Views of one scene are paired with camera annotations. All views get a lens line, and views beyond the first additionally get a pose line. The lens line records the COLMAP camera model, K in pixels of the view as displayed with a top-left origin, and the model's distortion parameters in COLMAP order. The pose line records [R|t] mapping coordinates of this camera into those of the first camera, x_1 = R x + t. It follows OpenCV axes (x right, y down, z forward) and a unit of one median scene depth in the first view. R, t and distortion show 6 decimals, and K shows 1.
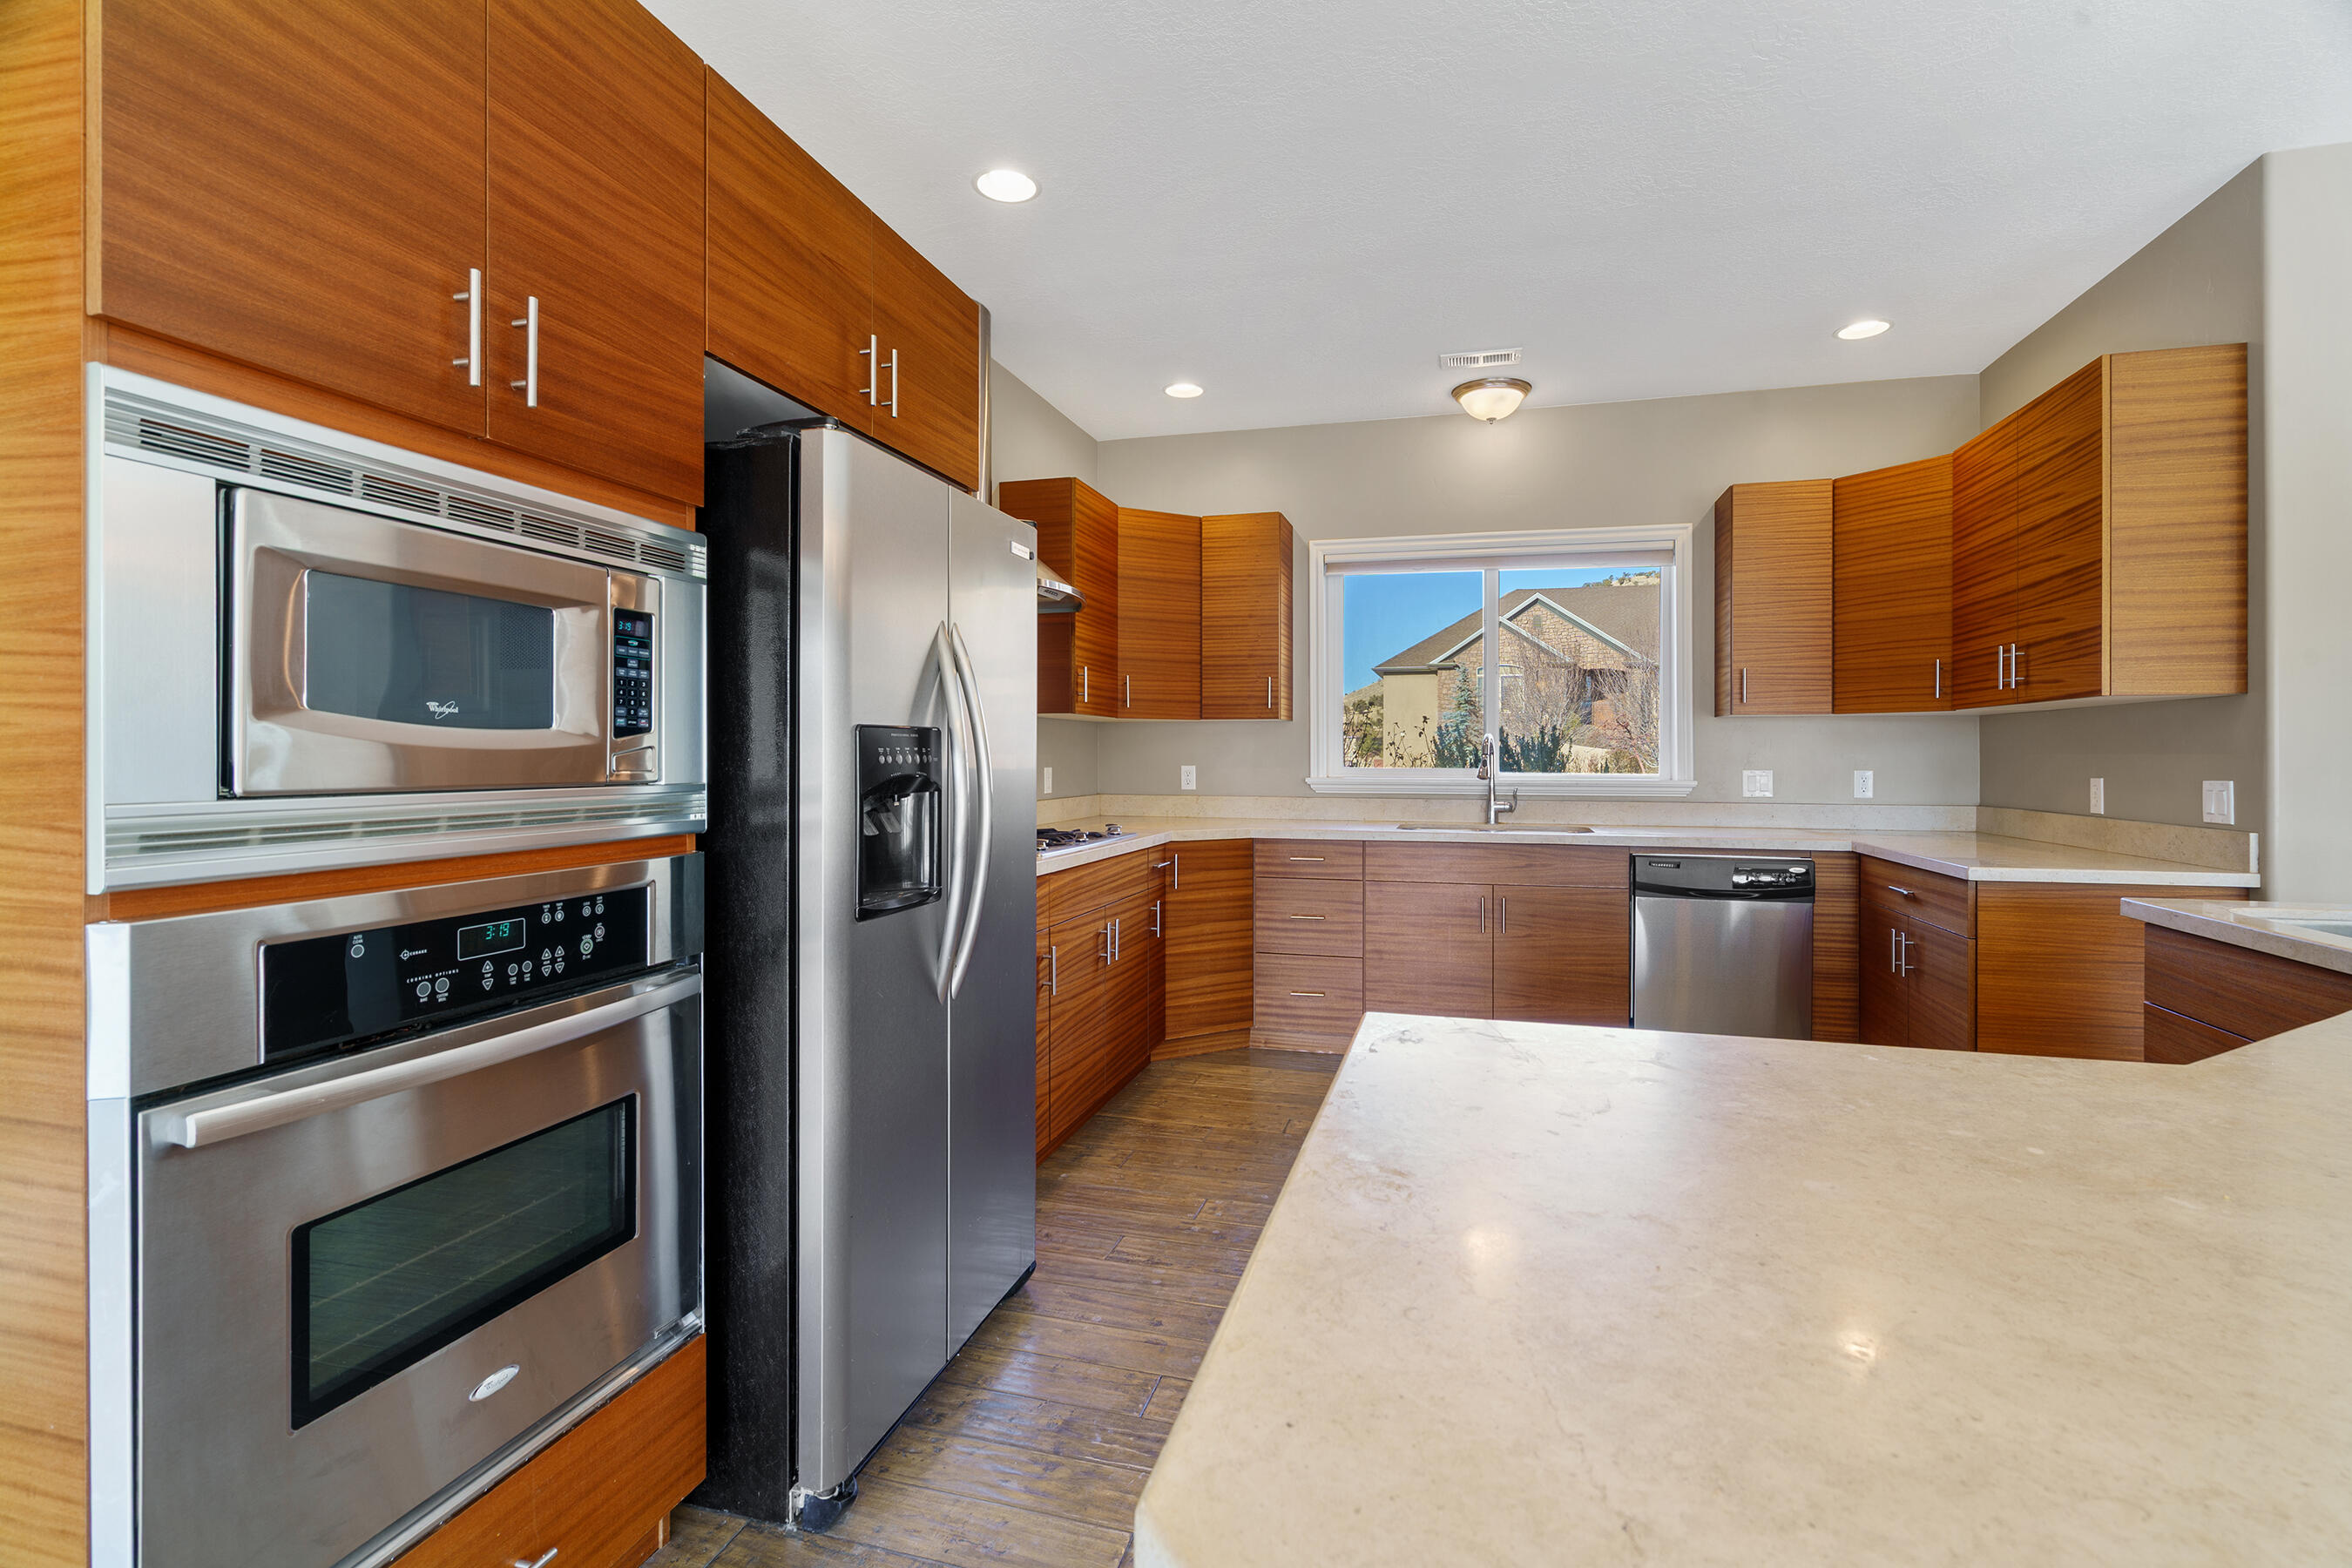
lens RADIAL K [[1081.3, 0, 1165.6], [0, 1081.3, 751.0], [0, 0, 1]] dist [-0.004914, 0.003092]
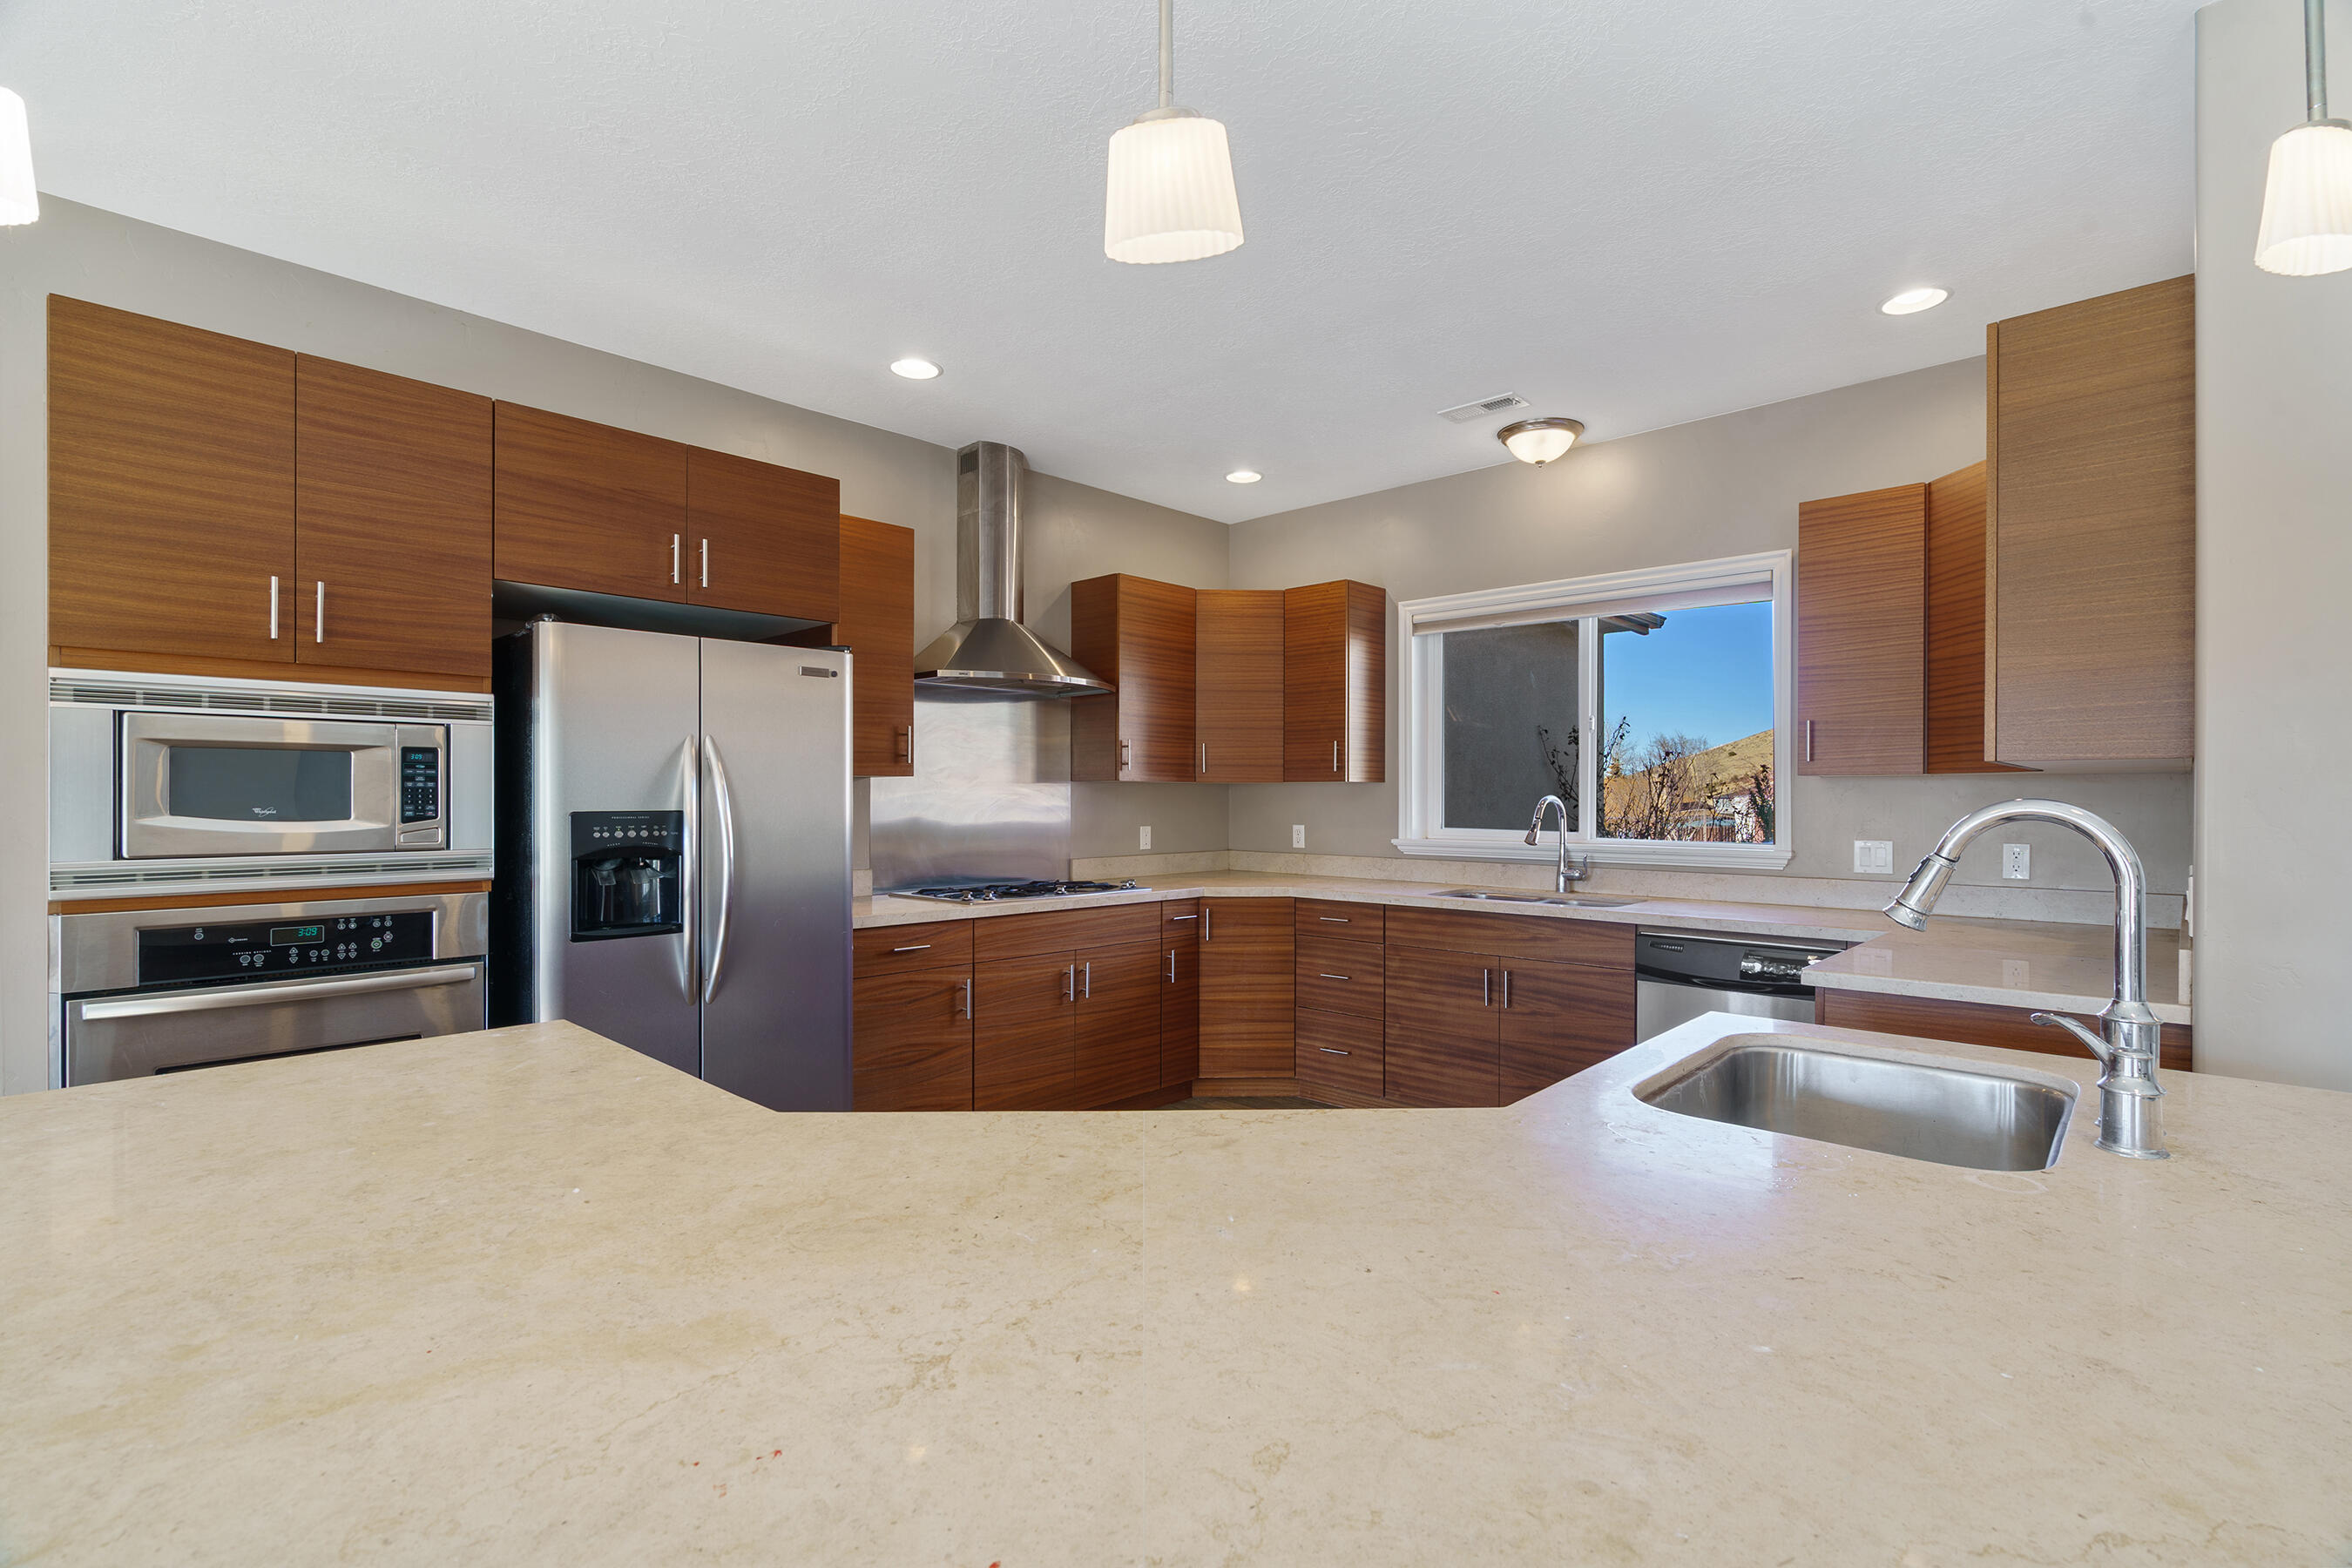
lens RADIAL K [[1081.3, 0, 1171.5], [0, 1081.3, 796.5], [0, 0, 1]] dist [-0.004914, 0.003092]
pose [[0.888072, -0.000941, -0.459703, 1.360440], [0.001995, 0.999996, 0.001807, -0.055815], [0.459699, -0.002522, 0.888071, 0.045898]]
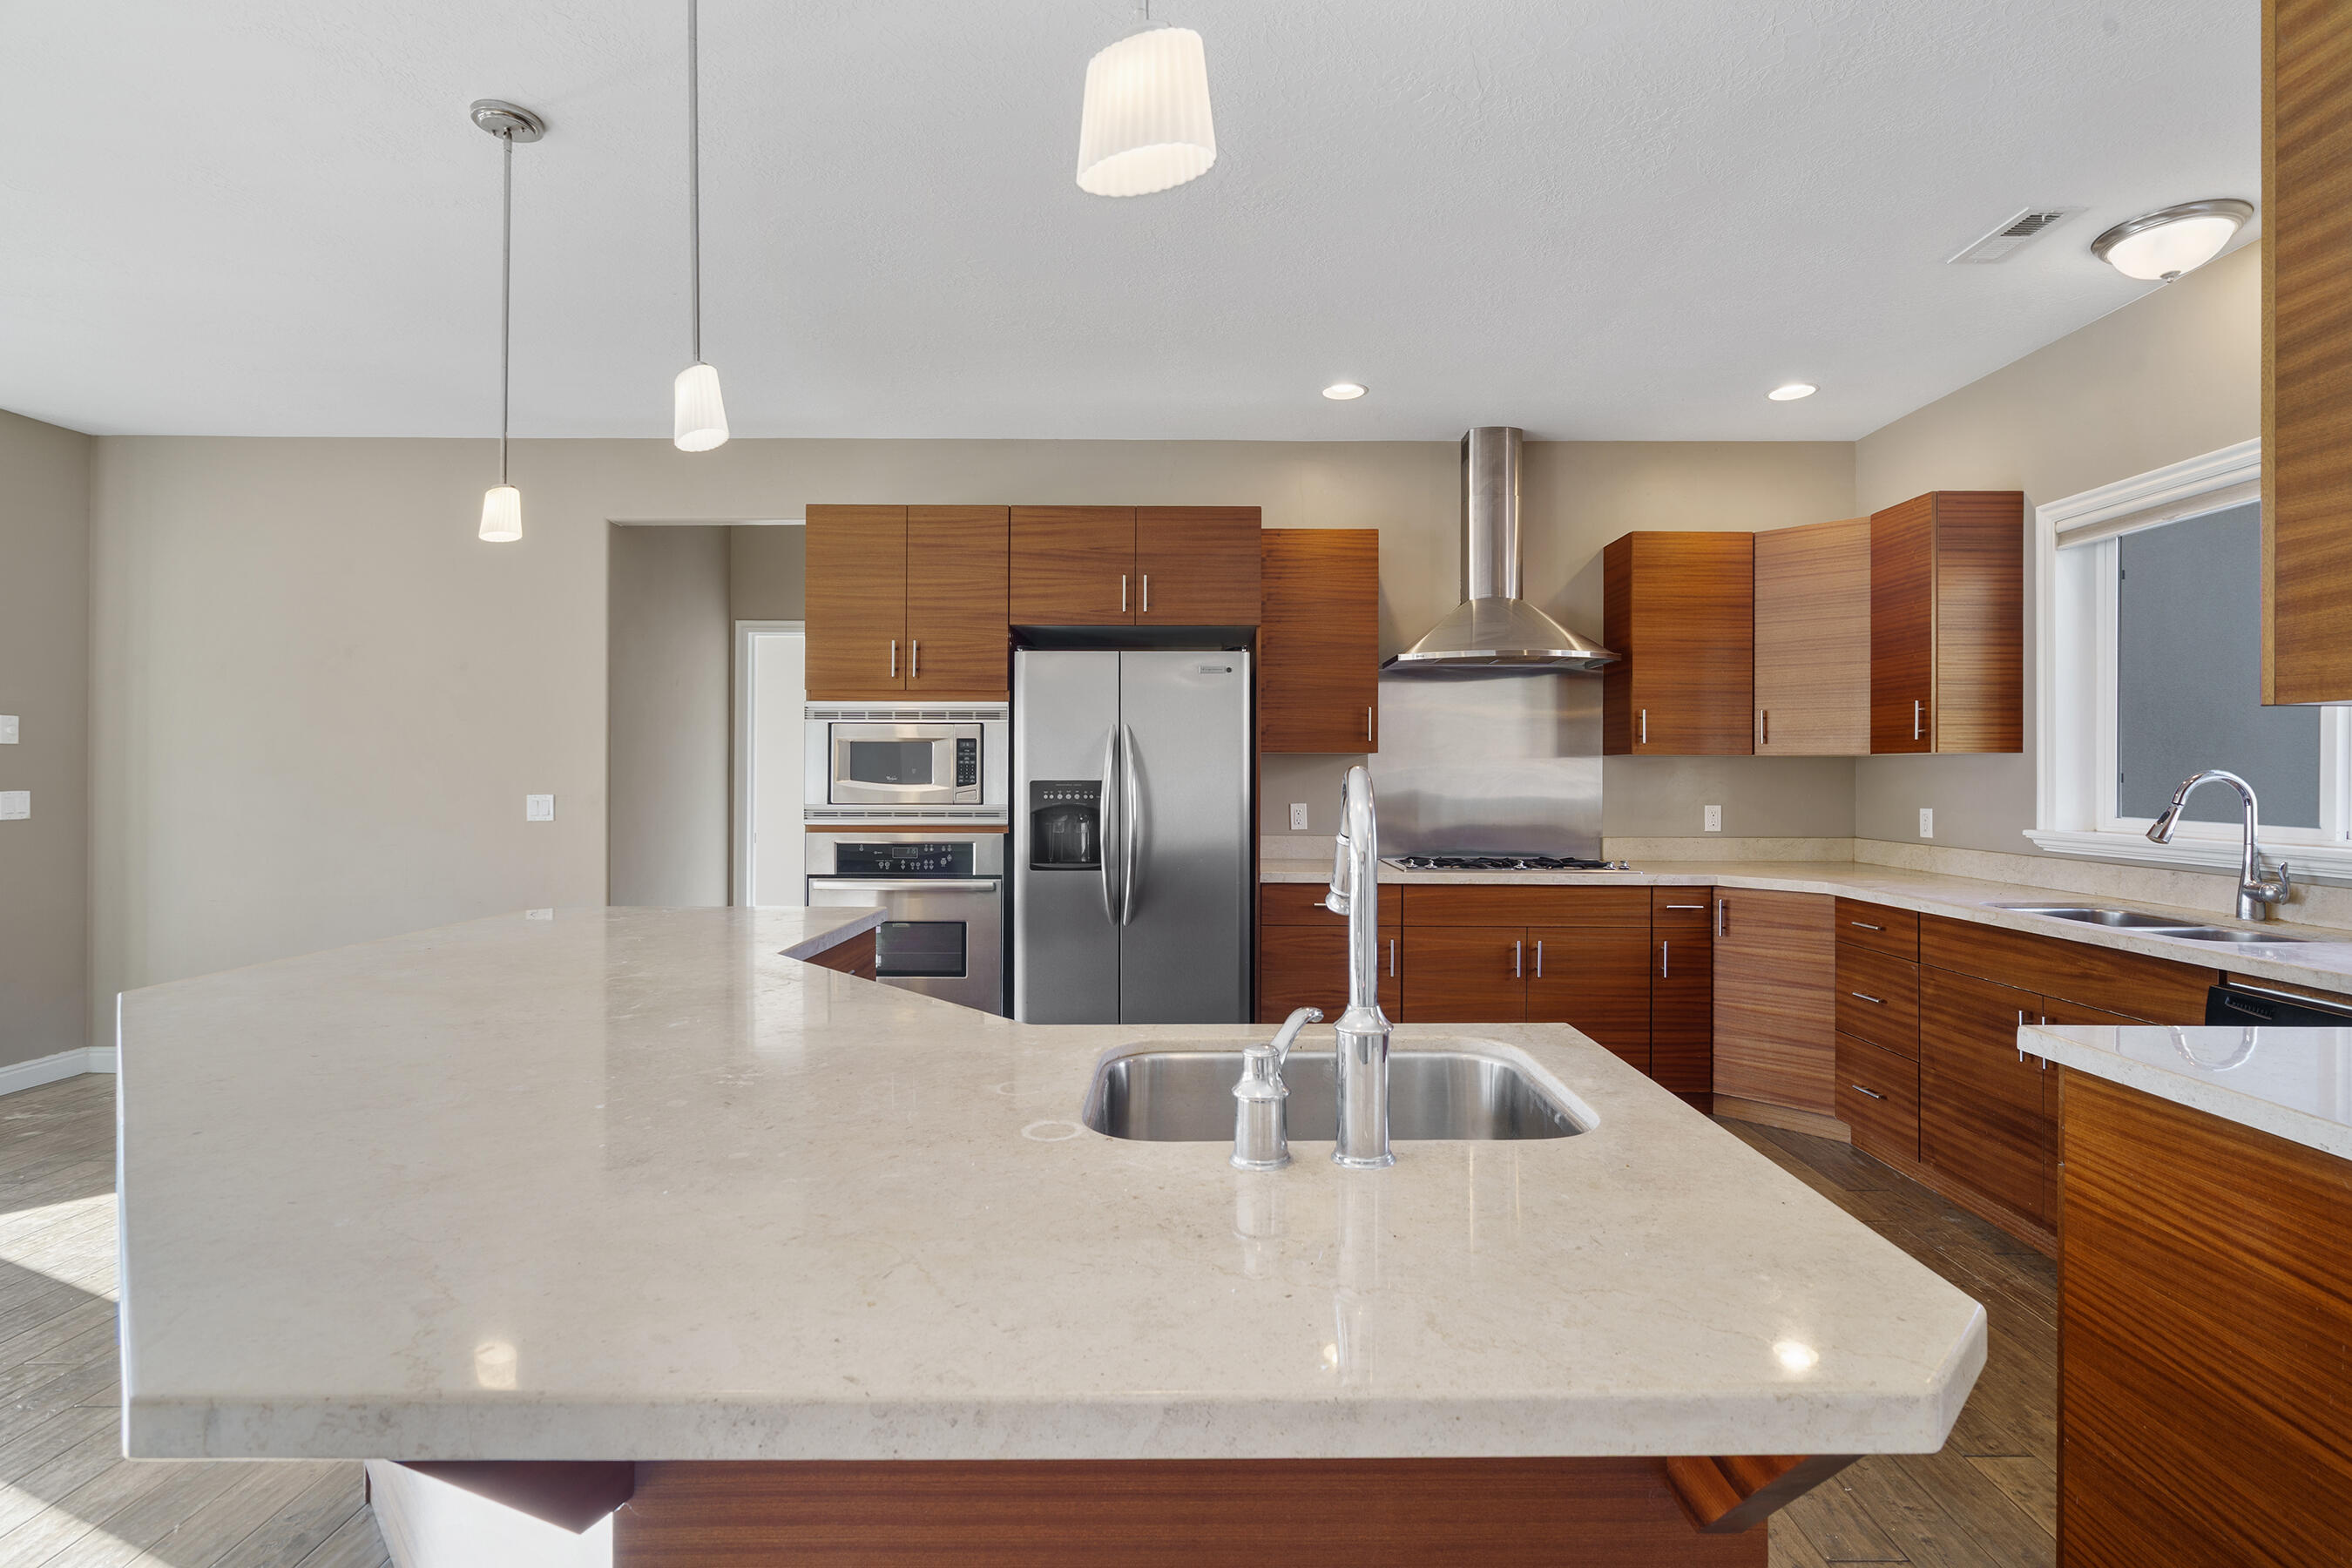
lens RADIAL K [[1081.3, 0, 1208.7], [0, 1081.3, 769.4], [0, 0, 1]] dist [-0.004914, 0.003092]
pose [[0.277590, -0.004629, -0.960689, 2.275370], [0.000586, 0.999989, -0.004649, -0.043820], [0.960699, 0.000728, 0.277590, 0.859894]]
